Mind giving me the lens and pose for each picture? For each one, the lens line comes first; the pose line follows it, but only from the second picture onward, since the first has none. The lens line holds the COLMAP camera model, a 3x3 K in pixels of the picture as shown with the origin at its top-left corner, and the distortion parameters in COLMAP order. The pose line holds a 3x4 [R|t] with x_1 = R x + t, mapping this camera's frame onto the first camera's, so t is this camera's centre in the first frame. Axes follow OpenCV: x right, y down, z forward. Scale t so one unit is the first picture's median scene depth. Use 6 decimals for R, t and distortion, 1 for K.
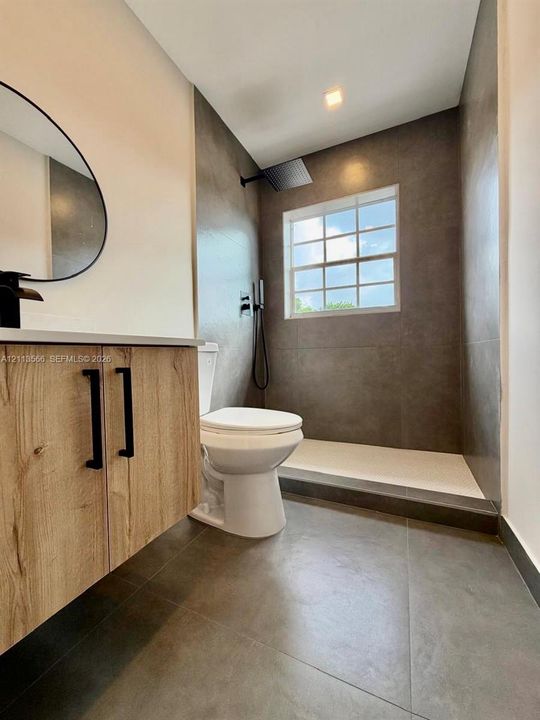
lens RADIAL K [[285.9, 0, 270.0], [0, 285.9, 360.0], [0, 0, 1]] dist [-0.001981, -0.000045]
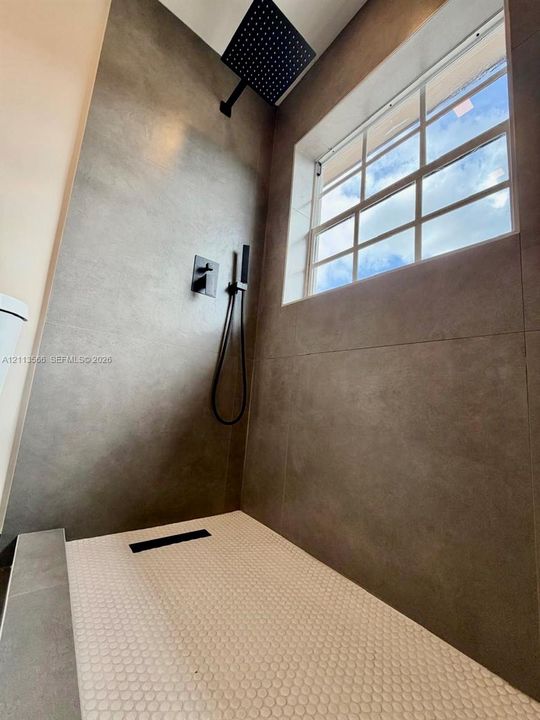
lens RADIAL K [[296.1, 0, 268.0], [0, 296.1, 357.1], [0, 0, 1]] dist [-0.002241, 0.000359]
pose [[0.884734, 0.020700, -0.465637, 0.987898], [-0.107203, 0.981267, -0.160068, 0.182066], [0.453601, 0.191535, 0.870379, 1.588811]]
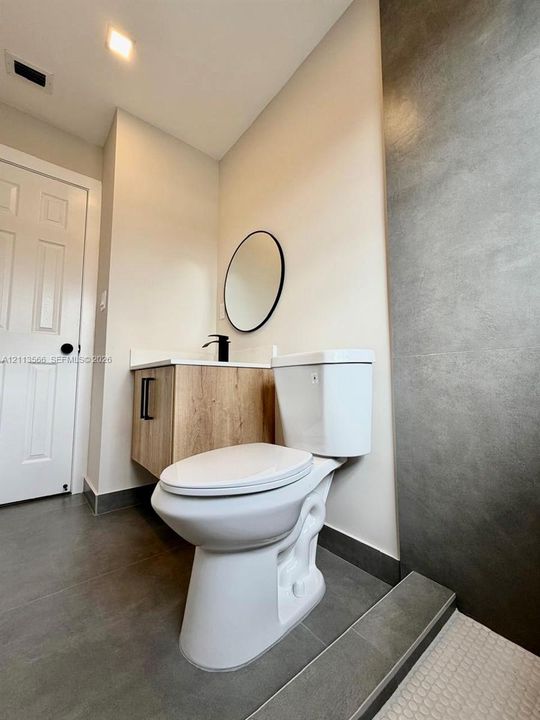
lens RADIAL K [[285.9, 0, 270.0], [0, 285.9, 360.0], [0, 0, 1]] dist [-0.001981, -0.000045]
pose [[-0.431117, -0.054733, -0.900635, 0.899412], [-0.009388, 0.998377, -0.056179, 0.003569], [0.902247, -0.015765, -0.430930, 2.356104]]
